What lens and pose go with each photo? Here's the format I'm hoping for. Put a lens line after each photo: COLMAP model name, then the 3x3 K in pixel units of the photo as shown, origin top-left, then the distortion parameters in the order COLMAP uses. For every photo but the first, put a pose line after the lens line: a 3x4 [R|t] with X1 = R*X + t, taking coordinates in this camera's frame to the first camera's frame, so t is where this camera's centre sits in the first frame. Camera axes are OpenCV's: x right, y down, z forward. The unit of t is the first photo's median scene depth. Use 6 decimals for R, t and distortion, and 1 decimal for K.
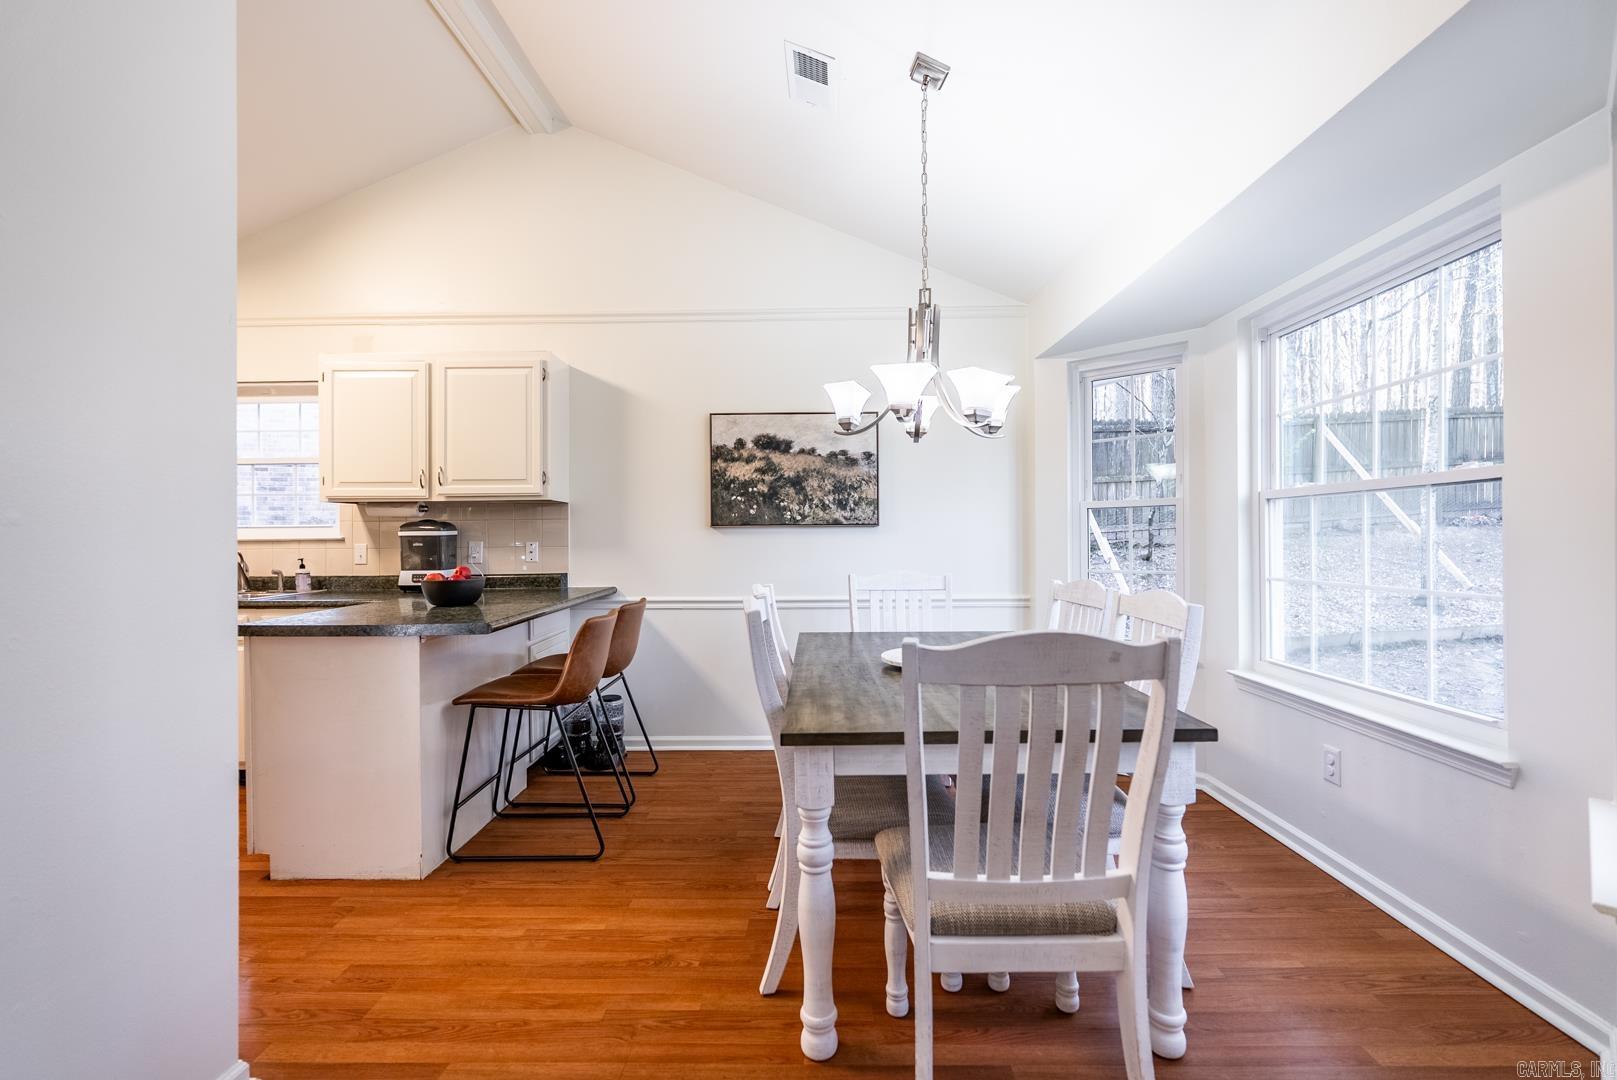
lens RADIAL K [[717.1, 0, 808.9], [0, 717.1, 537.7], [0, 0, 1]] dist [-0.002833, -0.000033]
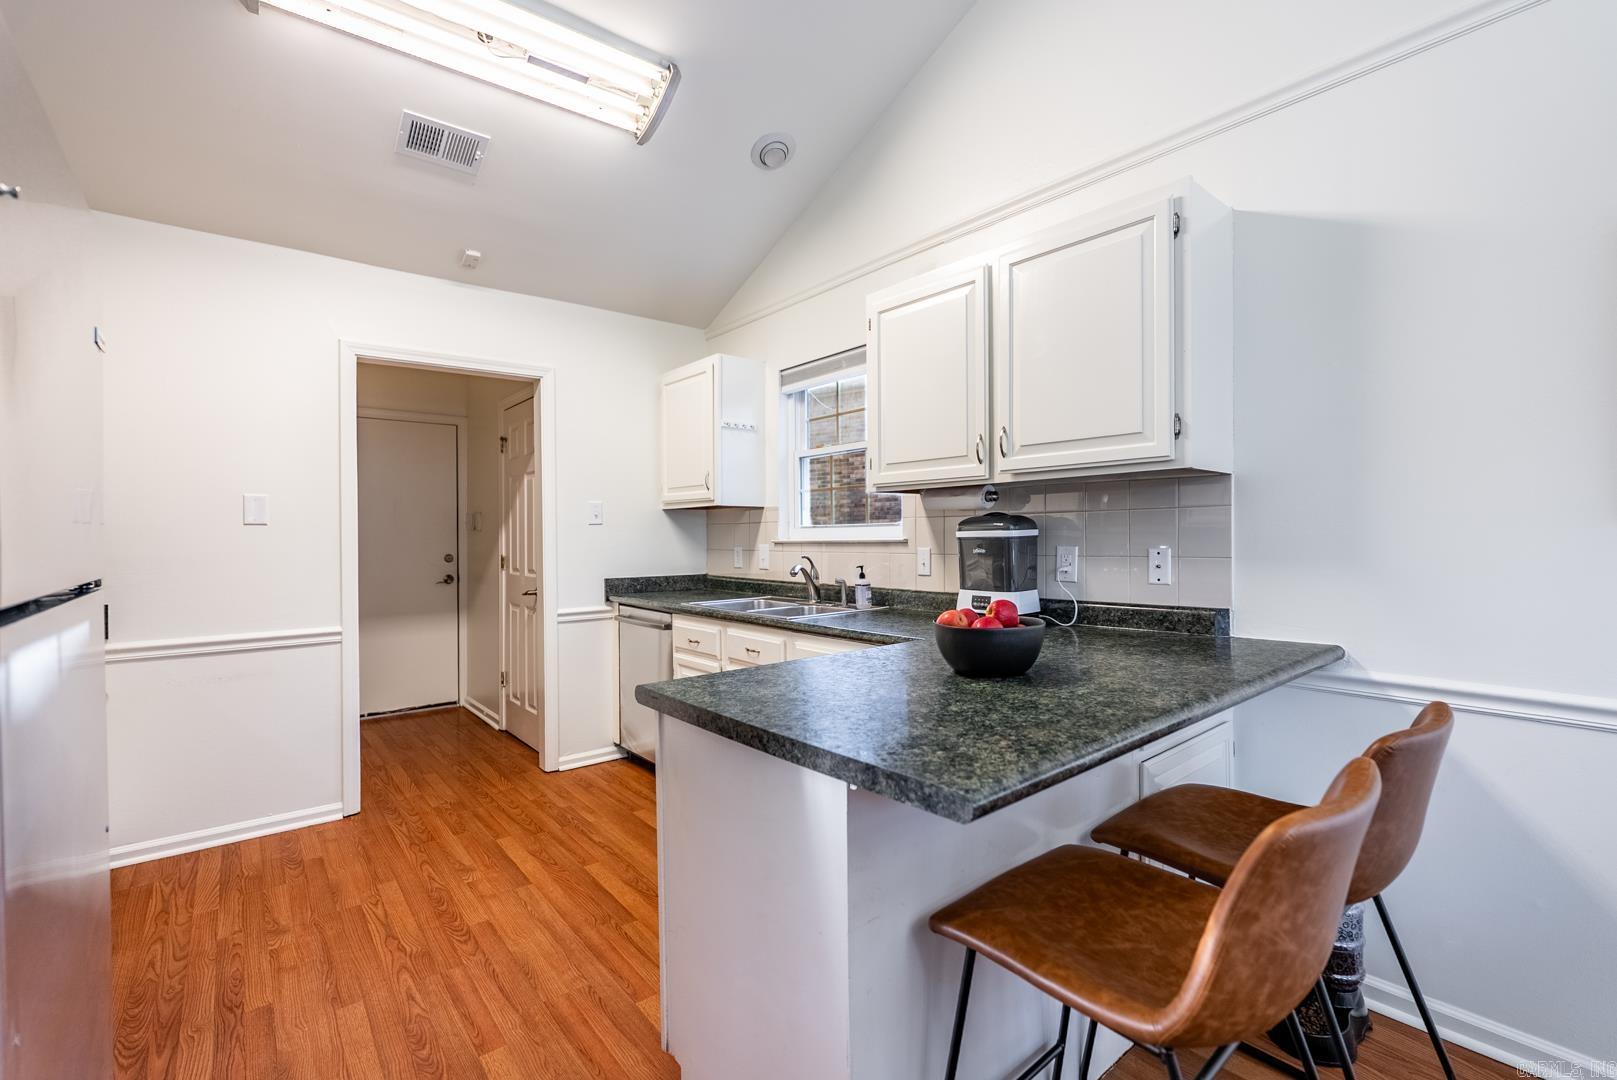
lens RADIAL K [[717.1, 0, 808.9], [0, 717.1, 537.7], [0, 0, 1]] dist [-0.002833, -0.000033]
pose [[0.644274, 0.002132, -0.764792, -0.140070], [0.004368, 0.999970, 0.006466, -0.007149], [0.764782, -0.007506, 0.644245, 0.445988]]
